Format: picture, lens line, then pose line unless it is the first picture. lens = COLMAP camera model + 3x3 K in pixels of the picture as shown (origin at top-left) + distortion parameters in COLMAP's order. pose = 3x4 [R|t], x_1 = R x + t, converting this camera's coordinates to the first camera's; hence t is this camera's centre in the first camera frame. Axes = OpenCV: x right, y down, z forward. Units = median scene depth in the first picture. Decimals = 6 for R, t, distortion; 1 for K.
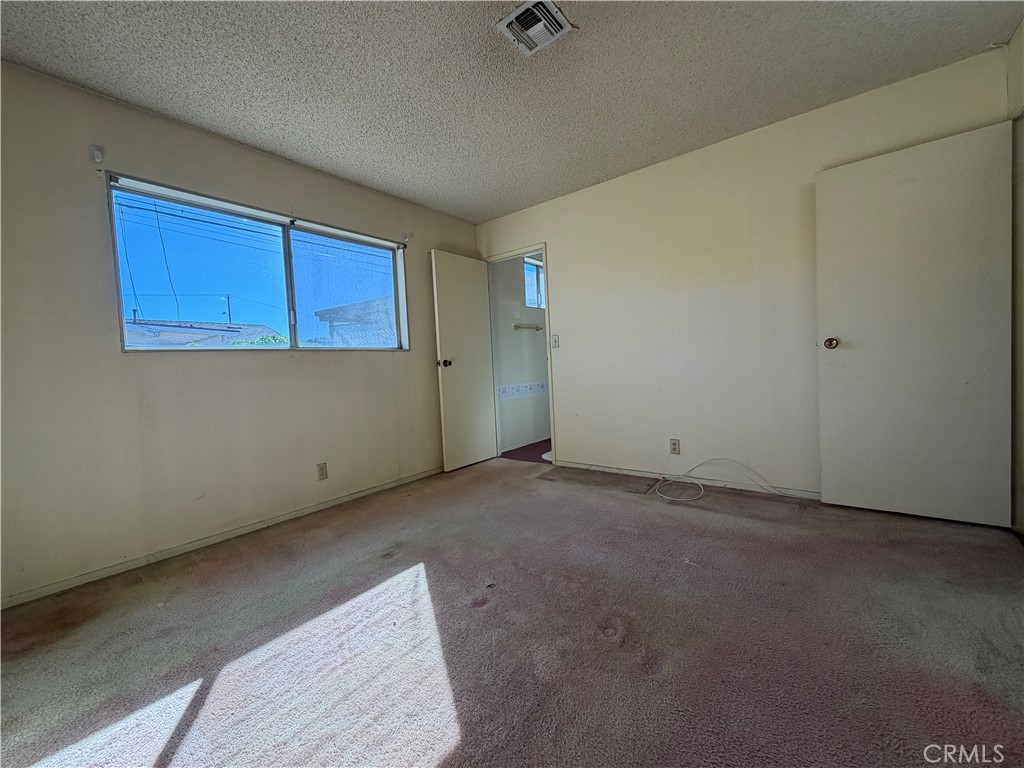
lens RADIAL K [[409.4, 0, 508.0], [0, 409.4, 380.7], [0, 0, 1]] dist [-0.000535, 0.000764]
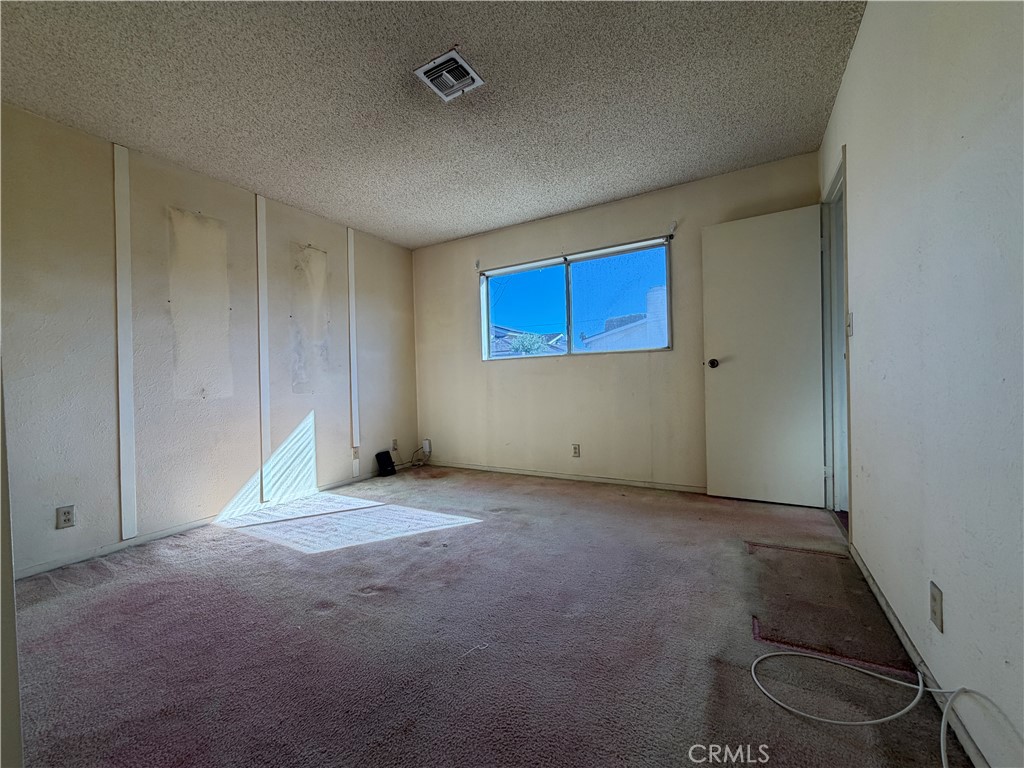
lens RADIAL K [[409.4, 0, 519.7], [0, 409.4, 382.9], [0, 0, 1]] dist [-0.000535, 0.000764]
pose [[0.147288, 0.053452, -0.987648, 0.719490], [-0.016732, 0.998530, 0.051545, -0.047604], [0.988952, 0.008933, 0.147966, 0.601330]]
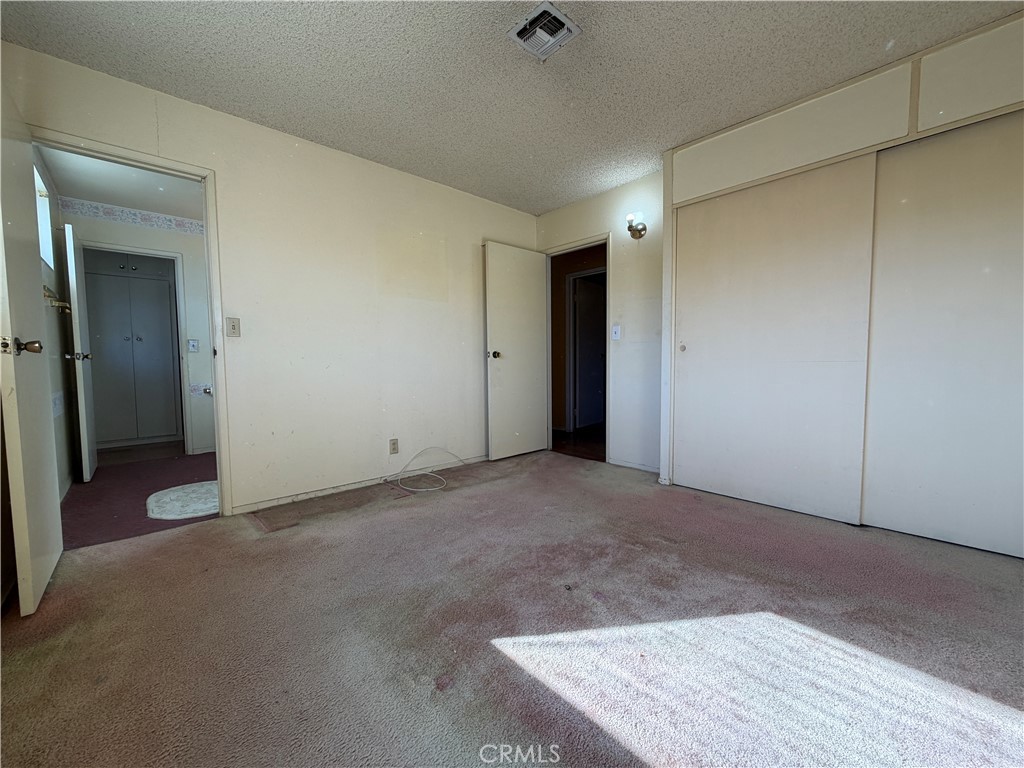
lens RADIAL K [[409.4, 0, 504.5], [0, 409.4, 383.0], [0, 0, 1]] dist [-0.000535, 0.000764]
pose [[0.166430, -0.009430, 0.986008, -0.585054], [0.033246, 0.999439, 0.003947, 0.004801], [-0.985493, 0.032123, 0.166650, 0.562907]]
